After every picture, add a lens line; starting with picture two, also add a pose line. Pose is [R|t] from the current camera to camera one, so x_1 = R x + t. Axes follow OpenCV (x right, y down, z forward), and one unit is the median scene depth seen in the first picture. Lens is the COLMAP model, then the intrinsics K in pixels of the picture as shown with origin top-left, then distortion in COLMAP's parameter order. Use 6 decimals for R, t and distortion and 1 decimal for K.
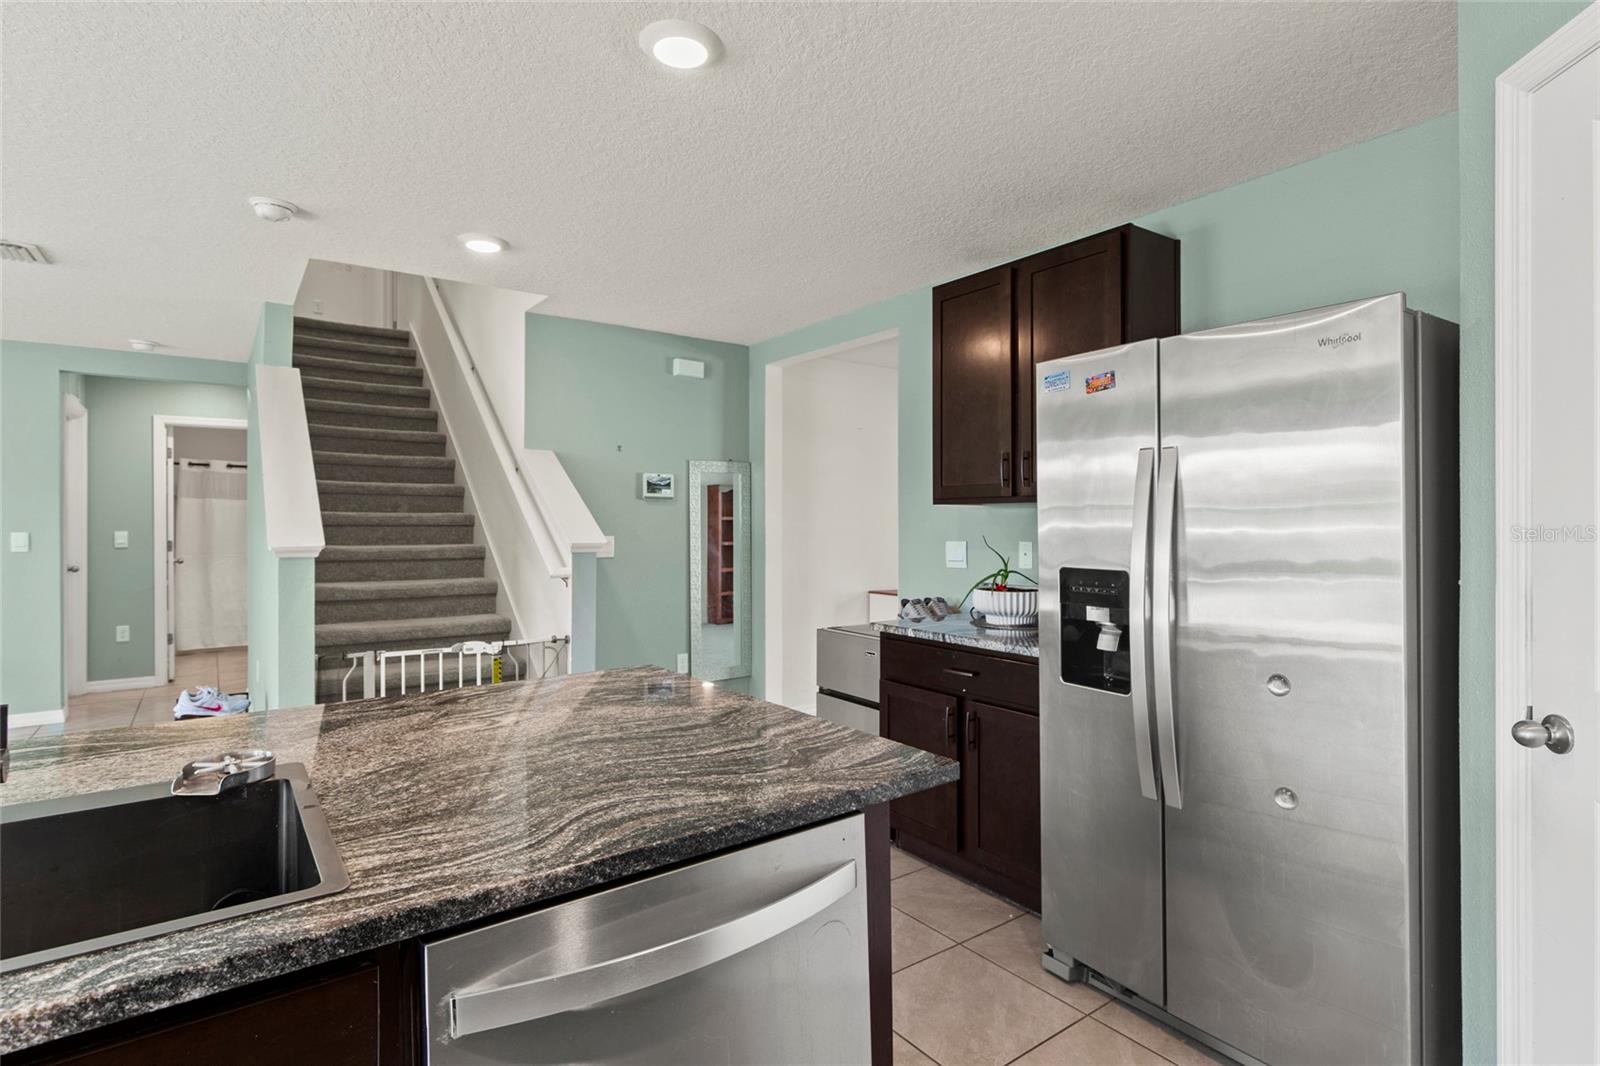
lens RADIAL K [[803.5, 0, 815.6], [0, 803.5, 525.1], [0, 0, 1]] dist [-0.008271, 0.001457]
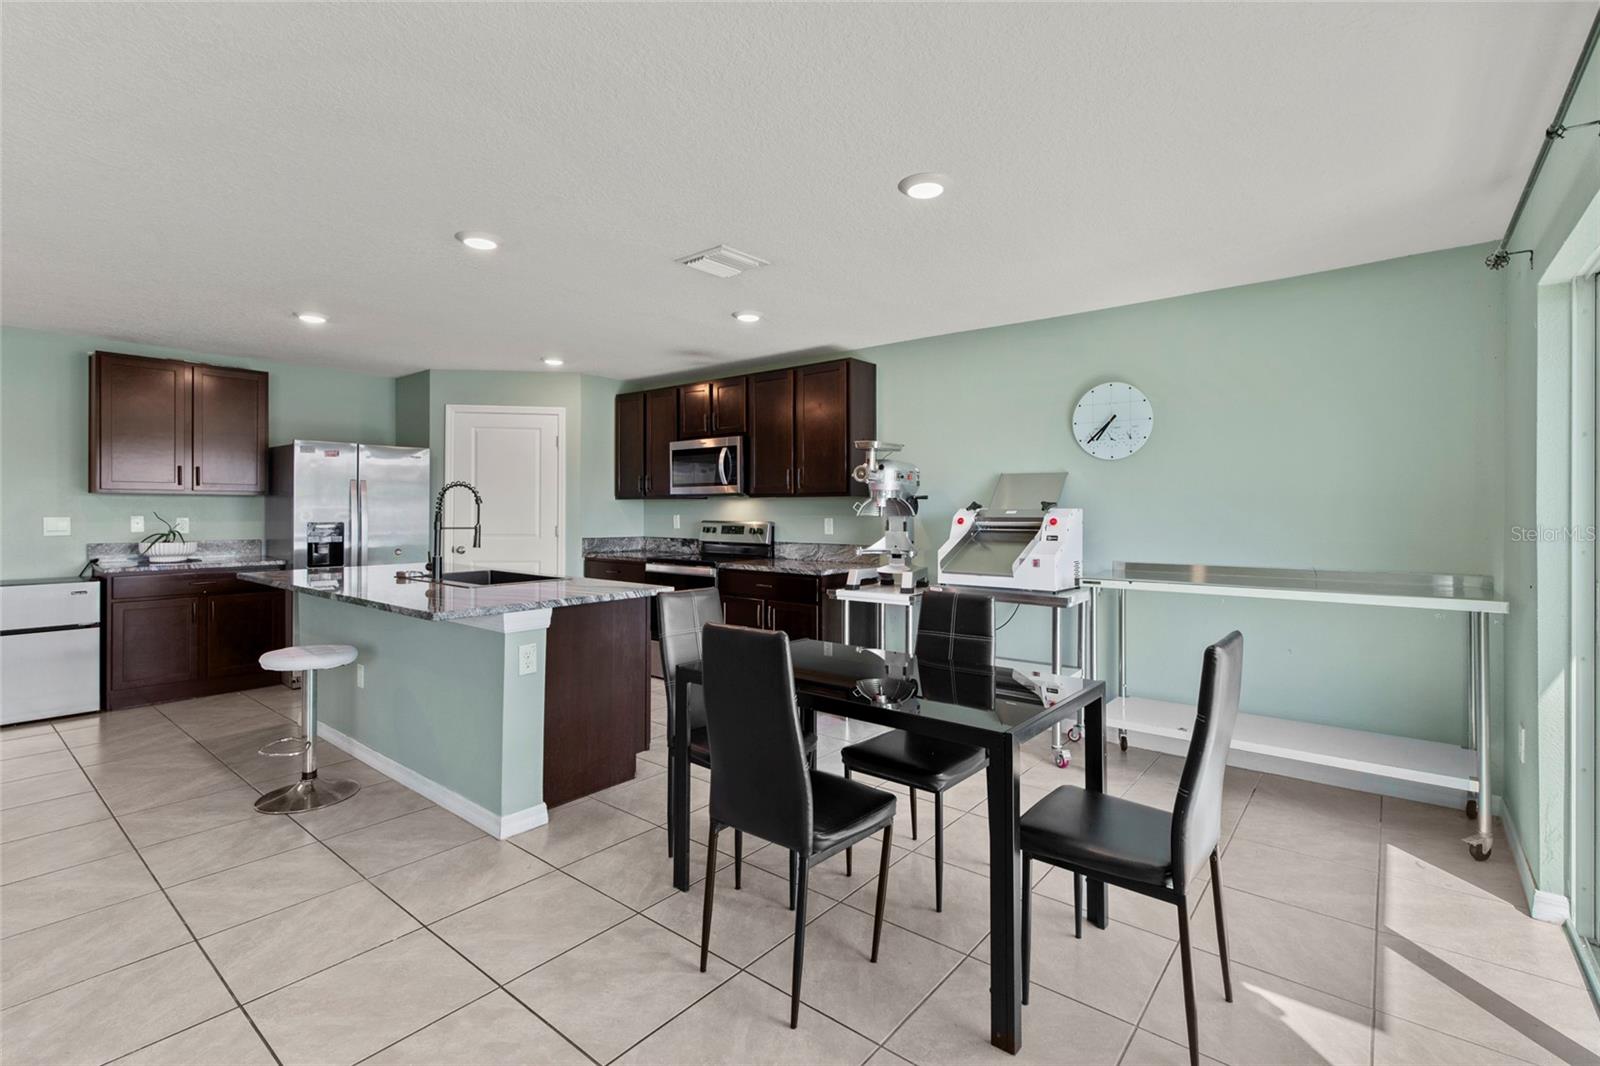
lens RADIAL K [[721.7, 0, 812.0], [0, 721.7, 511.1], [0, 0, 1]] dist [0.001211, 0.000220]
pose [[-0.247624, -0.003587, 0.968850, -1.398788], [-0.000954, 0.999994, 0.003458, 0.003545], [-0.968856, -0.000068, -0.247625, 0.012595]]
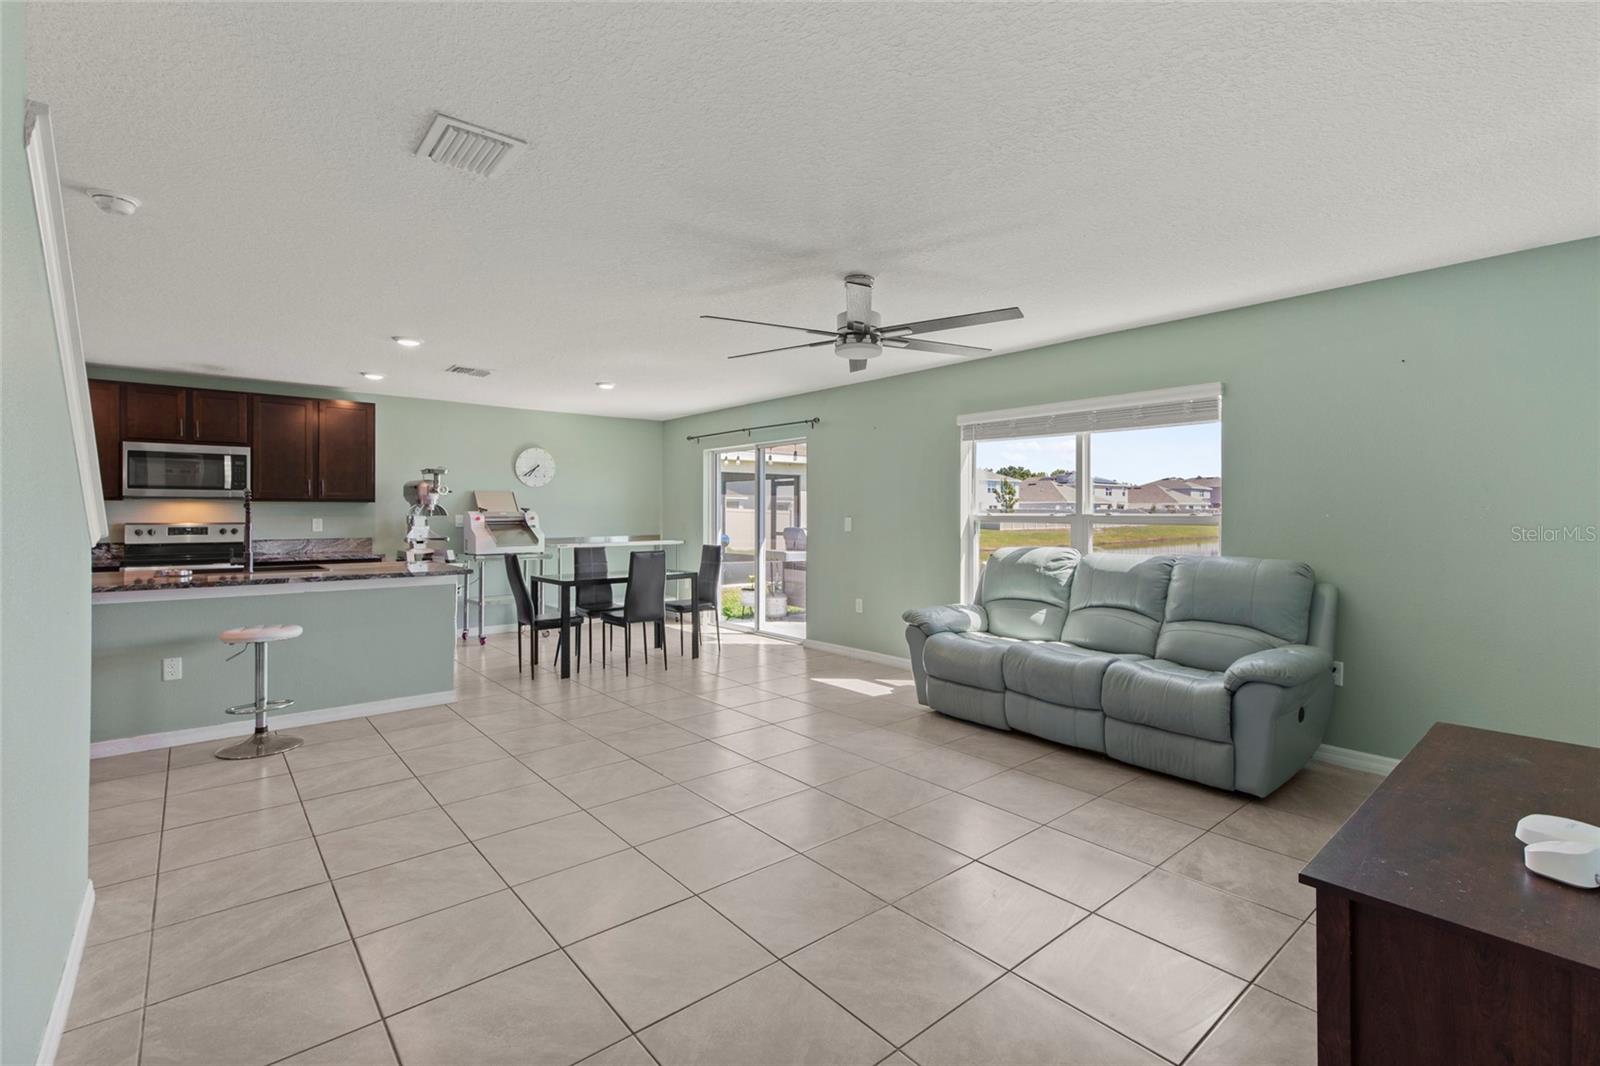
lens RADIAL K [[721.7, 0, 816.6], [0, 721.7, 508.7], [0, 0, 1]] dist [0.001211, 0.000220]
pose [[-0.997578, -0.004623, -0.069405, -1.149917], [-0.004389, 0.999984, -0.003520, -0.001035], [0.069420, -0.003206, -0.997582, 1.507555]]
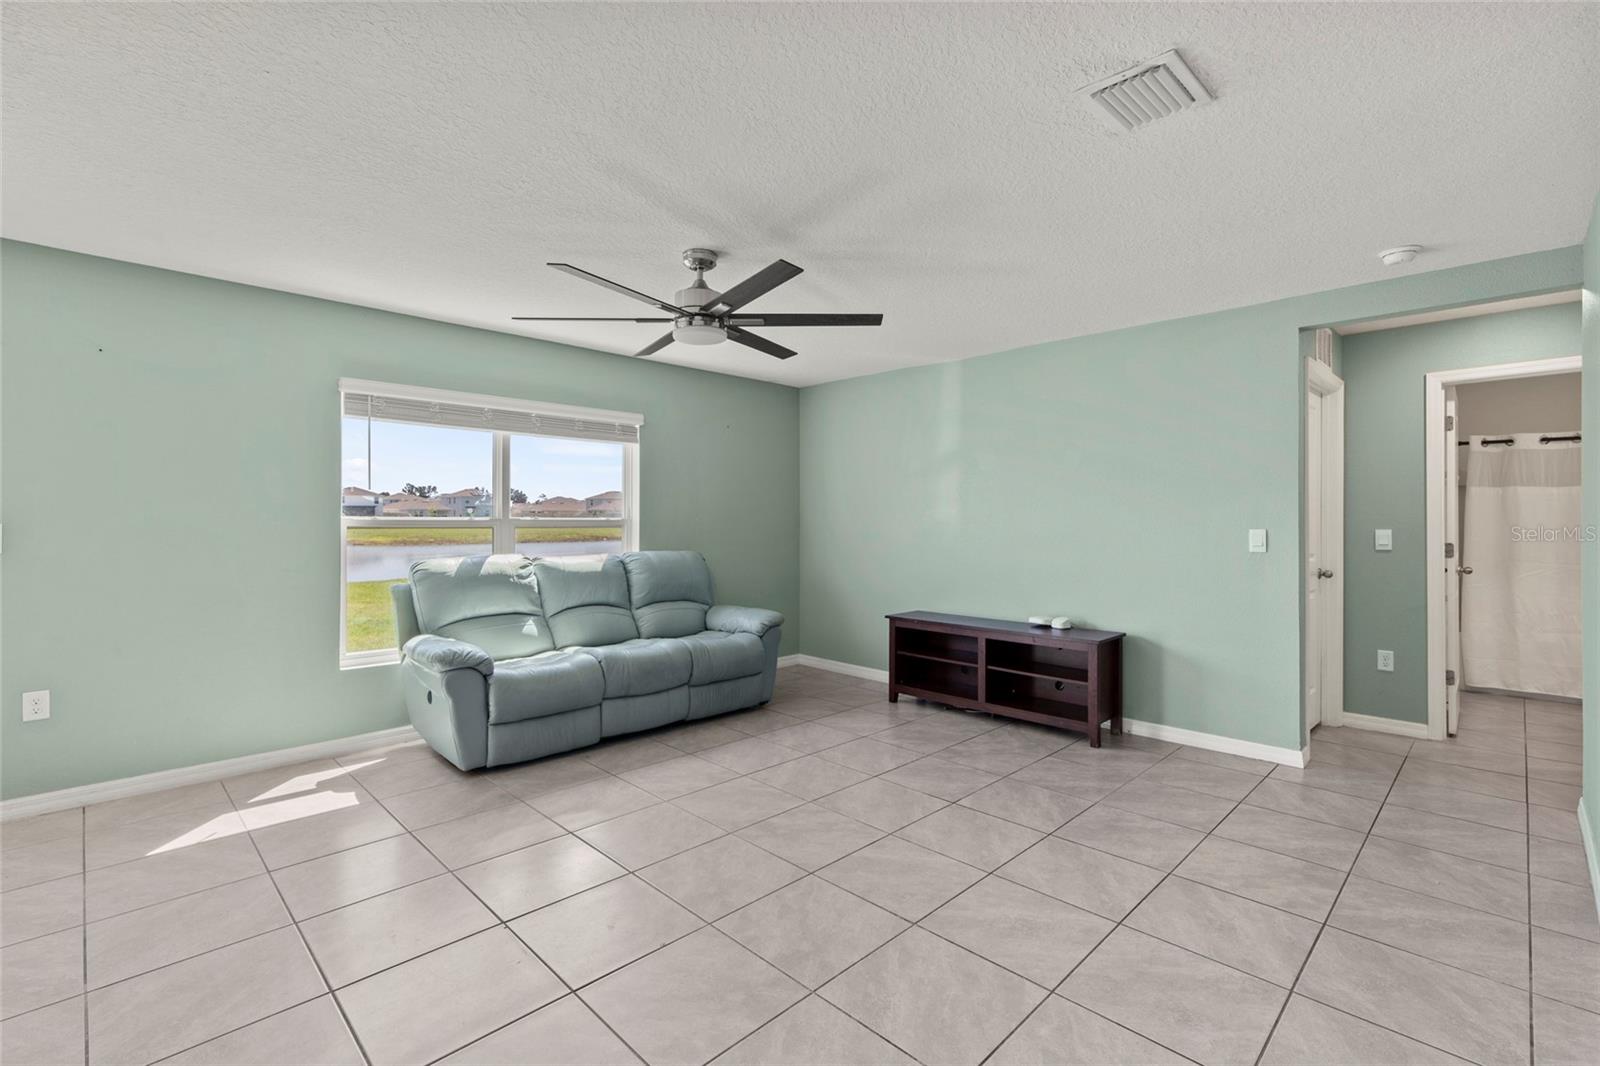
lens RADIAL K [[721.7, 0, 800.2], [0, 721.7, 517.9], [0, 0, 1]] dist [0.001211, 0.000220]
pose [[0.139932, -0.003291, -0.990156, -0.420288], [-0.005292, 0.999978, -0.004072, 0.004183], [0.990147, 0.005810, 0.139912, 0.566990]]
